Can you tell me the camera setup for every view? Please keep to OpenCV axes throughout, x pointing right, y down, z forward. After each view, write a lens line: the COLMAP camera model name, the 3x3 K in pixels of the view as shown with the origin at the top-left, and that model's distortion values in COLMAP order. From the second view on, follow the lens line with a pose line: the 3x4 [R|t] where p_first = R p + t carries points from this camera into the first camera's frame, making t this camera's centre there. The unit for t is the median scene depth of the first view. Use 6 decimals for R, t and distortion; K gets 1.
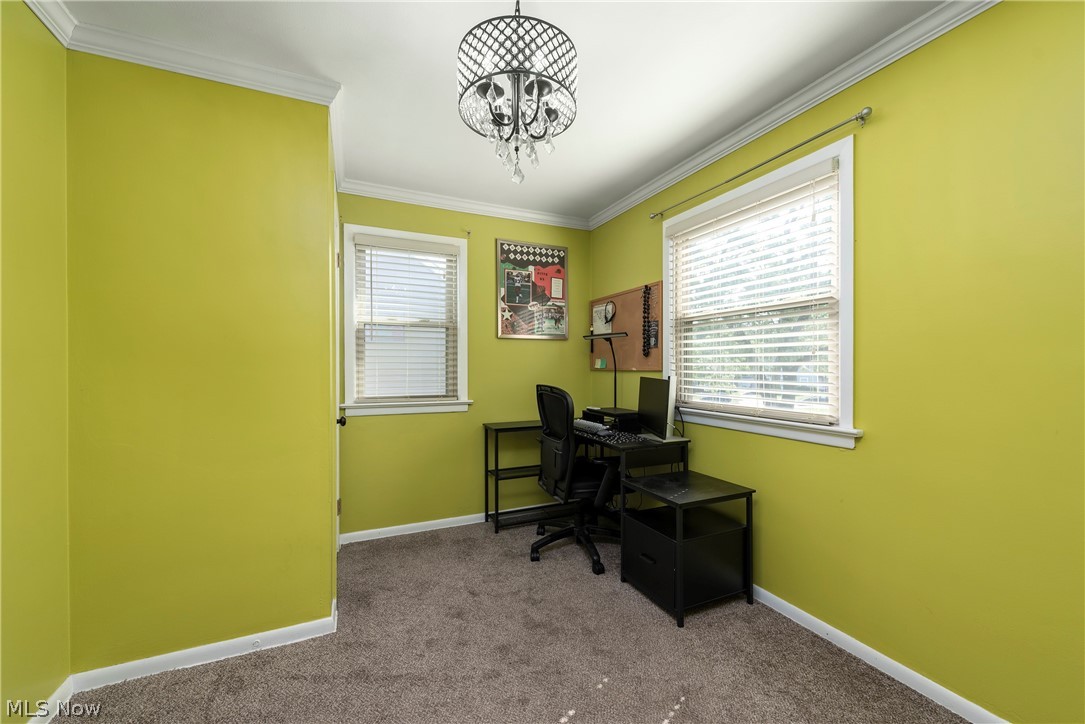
lens RADIAL K [[421.6, 0, 536.6], [0, 421.6, 367.3], [0, 0, 1]] dist [0.017101, -0.000136]
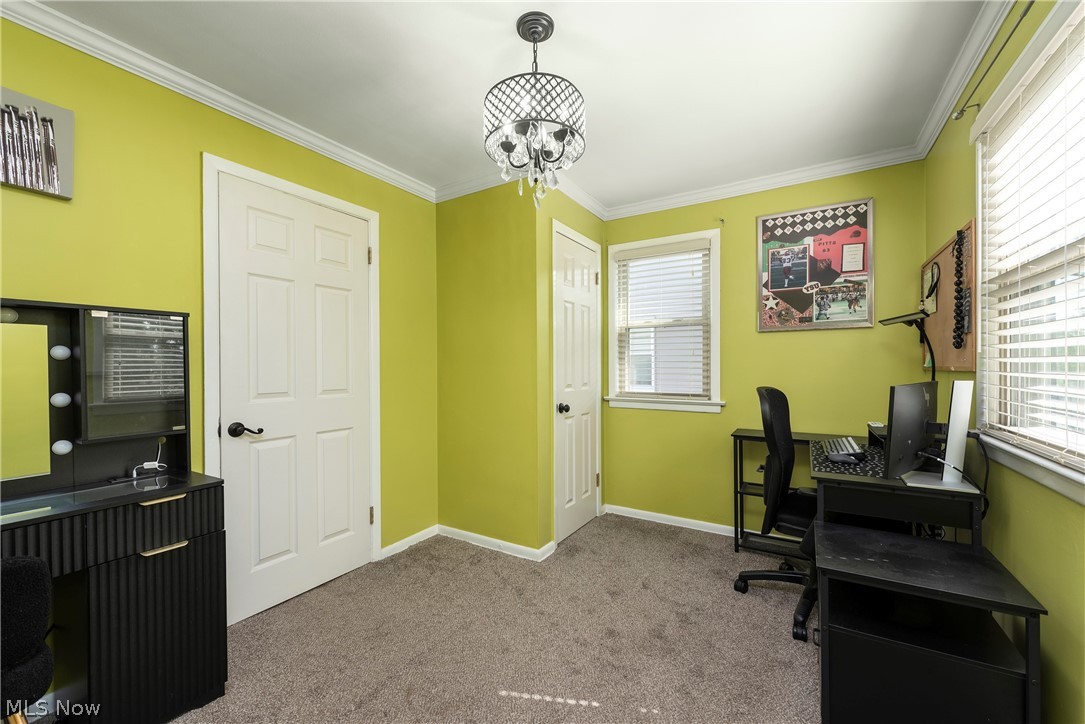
lens RADIAL K [[426.3, 0, 541.8], [0, 426.3, 365.9], [0, 0, 1]] dist [0.011024, -0.000458]
pose [[0.567748, -0.001061, -0.823202, 0.417340], [0.004730, 0.999987, 0.001973, -0.003441], [0.823189, -0.005014, 0.567746, 0.151826]]
